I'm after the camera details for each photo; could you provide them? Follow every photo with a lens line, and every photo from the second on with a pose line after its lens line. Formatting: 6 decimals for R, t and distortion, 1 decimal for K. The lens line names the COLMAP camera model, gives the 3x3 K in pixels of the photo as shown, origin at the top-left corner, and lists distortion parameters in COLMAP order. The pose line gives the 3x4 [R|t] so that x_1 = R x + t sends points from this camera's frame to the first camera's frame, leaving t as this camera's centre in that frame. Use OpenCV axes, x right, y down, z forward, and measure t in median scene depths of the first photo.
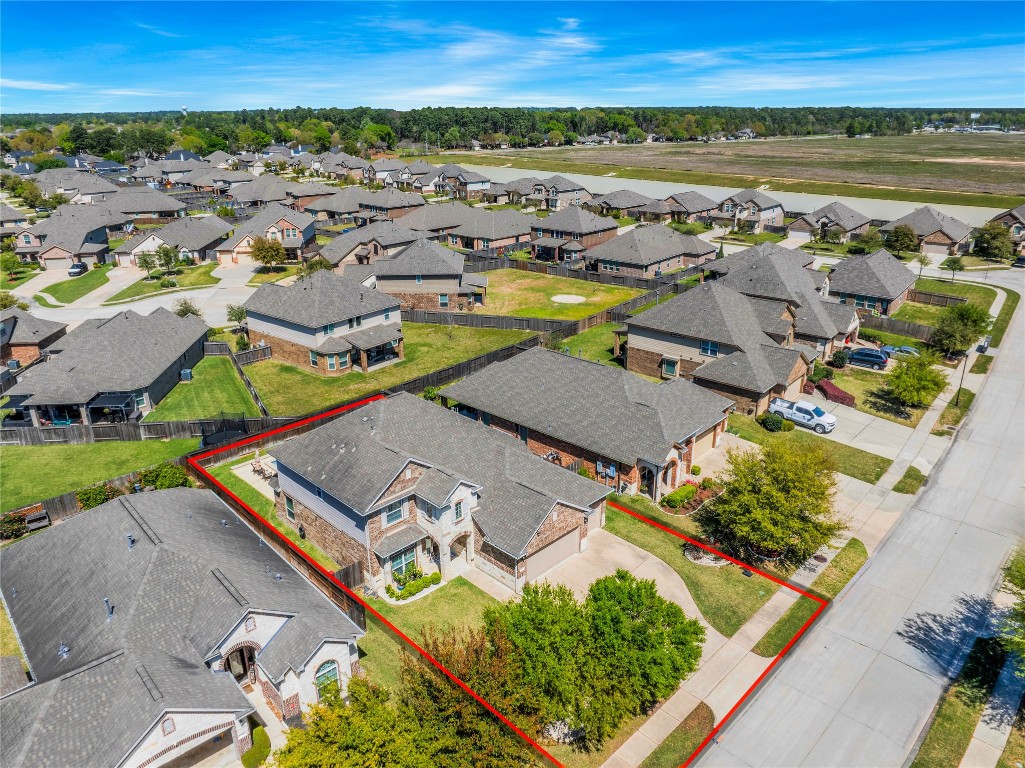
lens RADIAL K [[721.9, 0, 515.3], [0, 721.9, 381.9], [0, 0, 1]] dist [-0.037933, 0.005740]
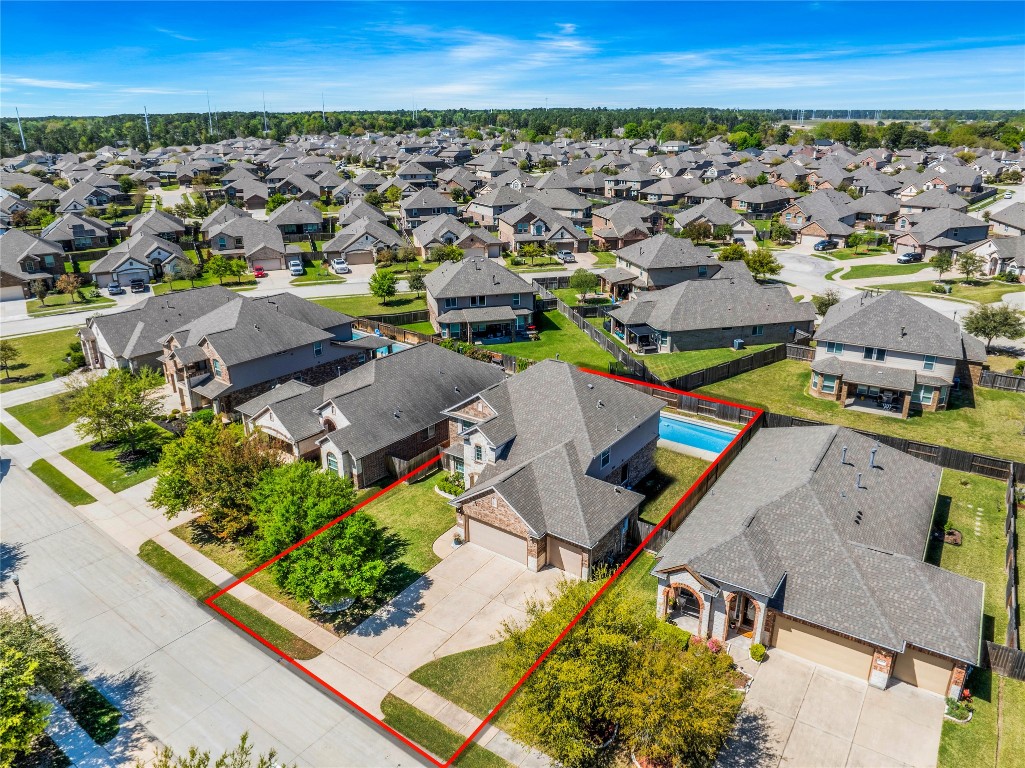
lens RADIAL K [[721.9, 0, 515.3], [0, 721.9, 381.9], [0, 0, 1]] dist [-0.037933, 0.005740]
pose [[0.155987, 0.352433, -0.922745, 0.495379], [-0.344196, 0.895023, 0.283660, -0.142313], [0.925850, 0.273358, 0.260918, 0.367154]]
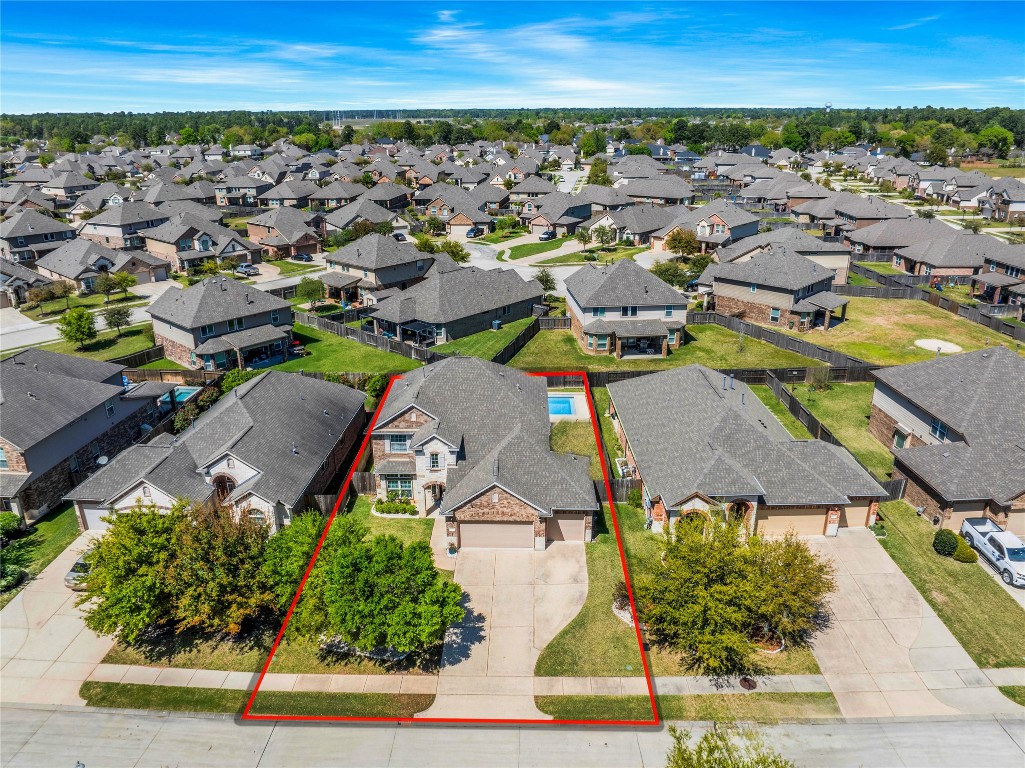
lens RADIAL K [[721.9, 0, 515.3], [0, 721.9, 381.9], [0, 0, 1]] dist [-0.037933, 0.005740]
pose [[0.690352, 0.257939, -0.675930, 0.385772], [-0.255583, 0.960993, 0.105685, -0.050152], [0.676824, 0.099797, 0.729349, 0.121169]]
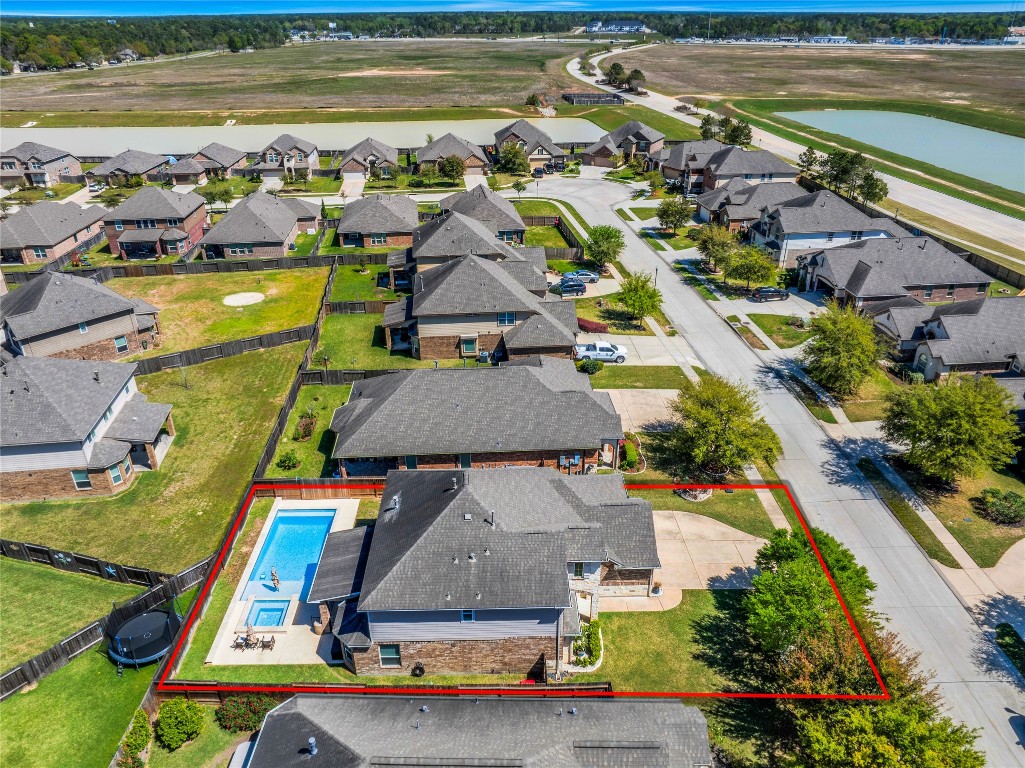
lens RADIAL K [[711.6, 0, 516.6], [0, 711.6, 384.1], [0, 0, 1]] dist [-0.036900, 0.007643]
pose [[0.693004, -0.333158, 0.639337, -0.368919], [0.255620, 0.942752, 0.214191, -0.151296], [-0.674095, 0.014992, 0.738492, 0.169113]]
